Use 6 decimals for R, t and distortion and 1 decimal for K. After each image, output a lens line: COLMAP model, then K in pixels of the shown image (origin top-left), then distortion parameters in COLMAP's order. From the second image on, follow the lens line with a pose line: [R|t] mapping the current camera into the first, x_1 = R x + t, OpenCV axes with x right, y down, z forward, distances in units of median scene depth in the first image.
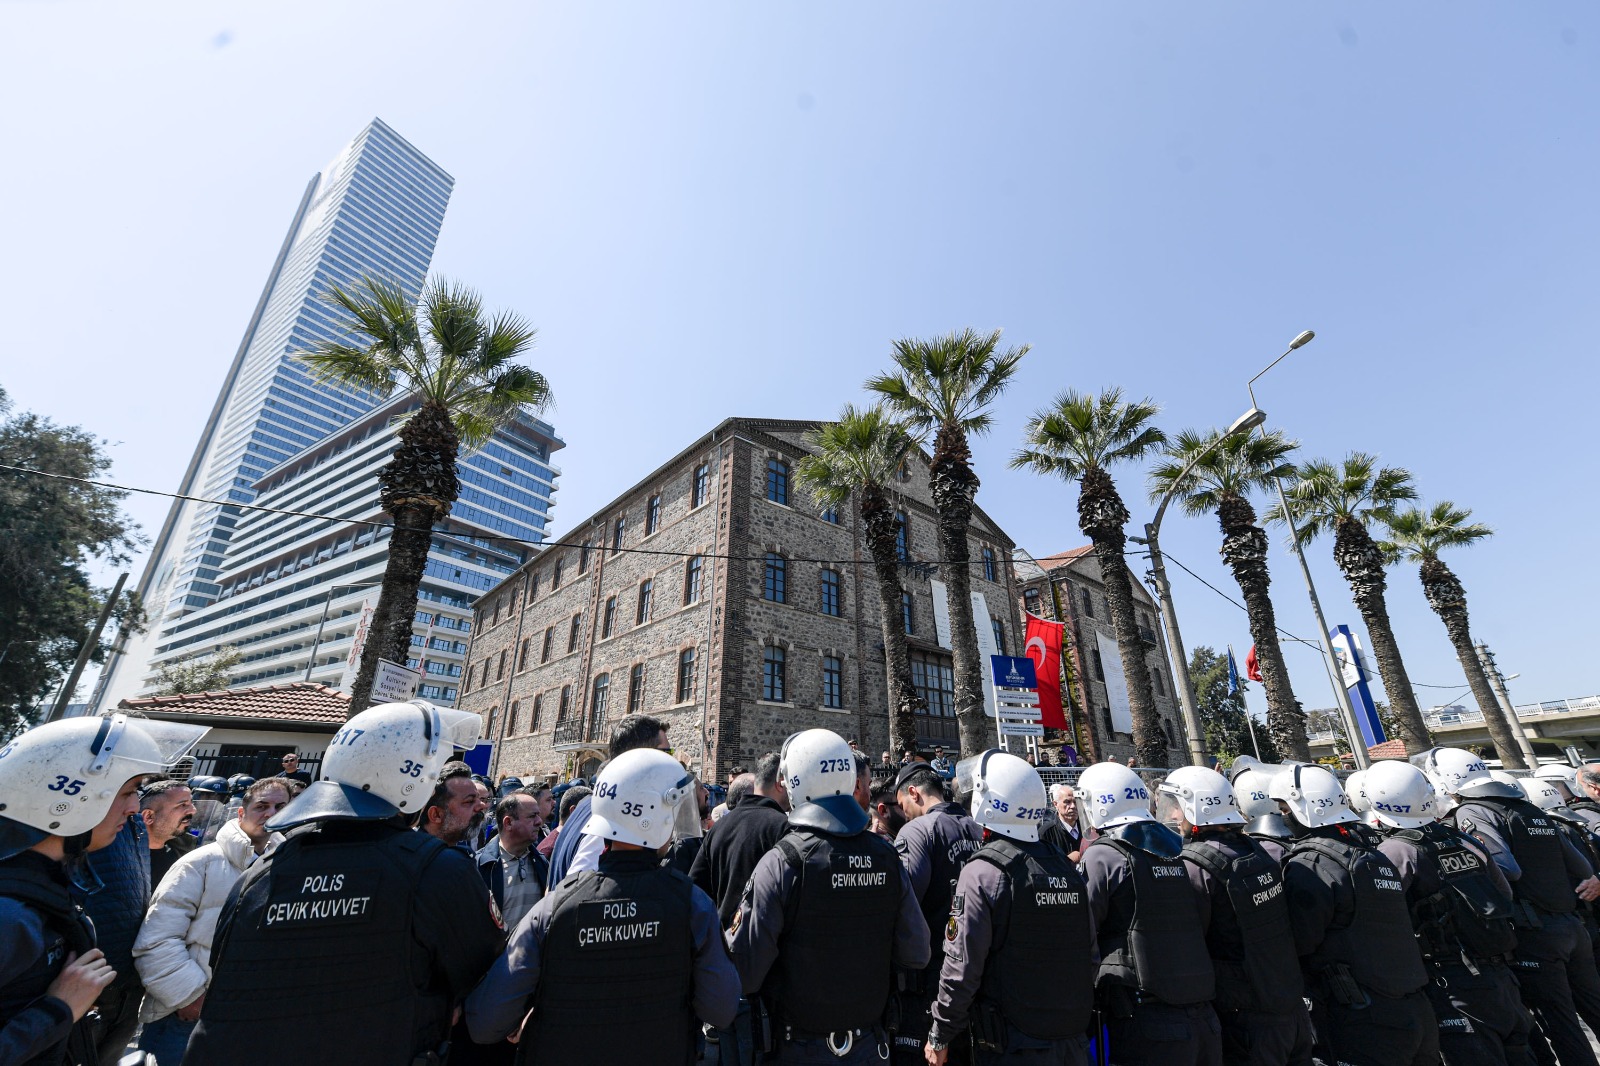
lens RADIAL K [[627.8, 0, 799.4], [0, 627.8, 536.6], [0, 0, 1]] dist [0.002255, -0.000583]
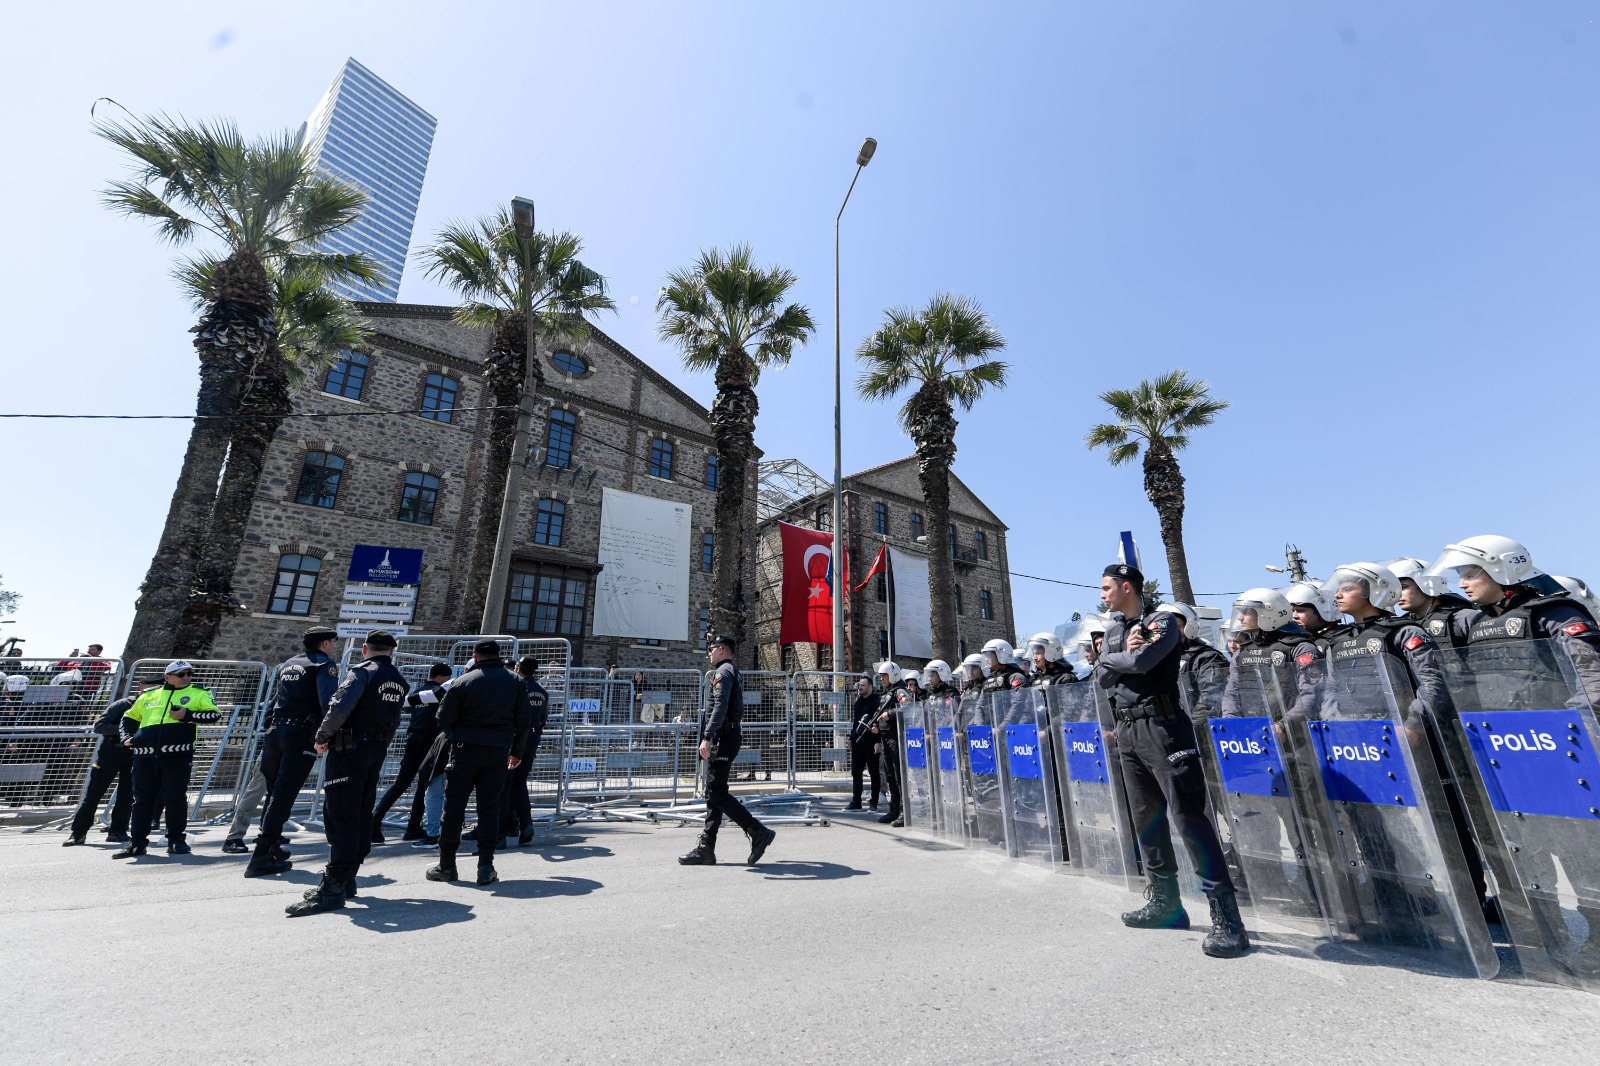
lens RADIAL K [[627.8, 0, 799.4], [0, 627.8, 536.6], [0, 0, 1]] dist [0.002255, -0.000583]
pose [[0.997819, -0.023255, -0.061784, 0.227628], [0.028394, 0.996091, 0.083640, 0.030130], [0.059598, -0.085211, 0.994579, 0.050959]]
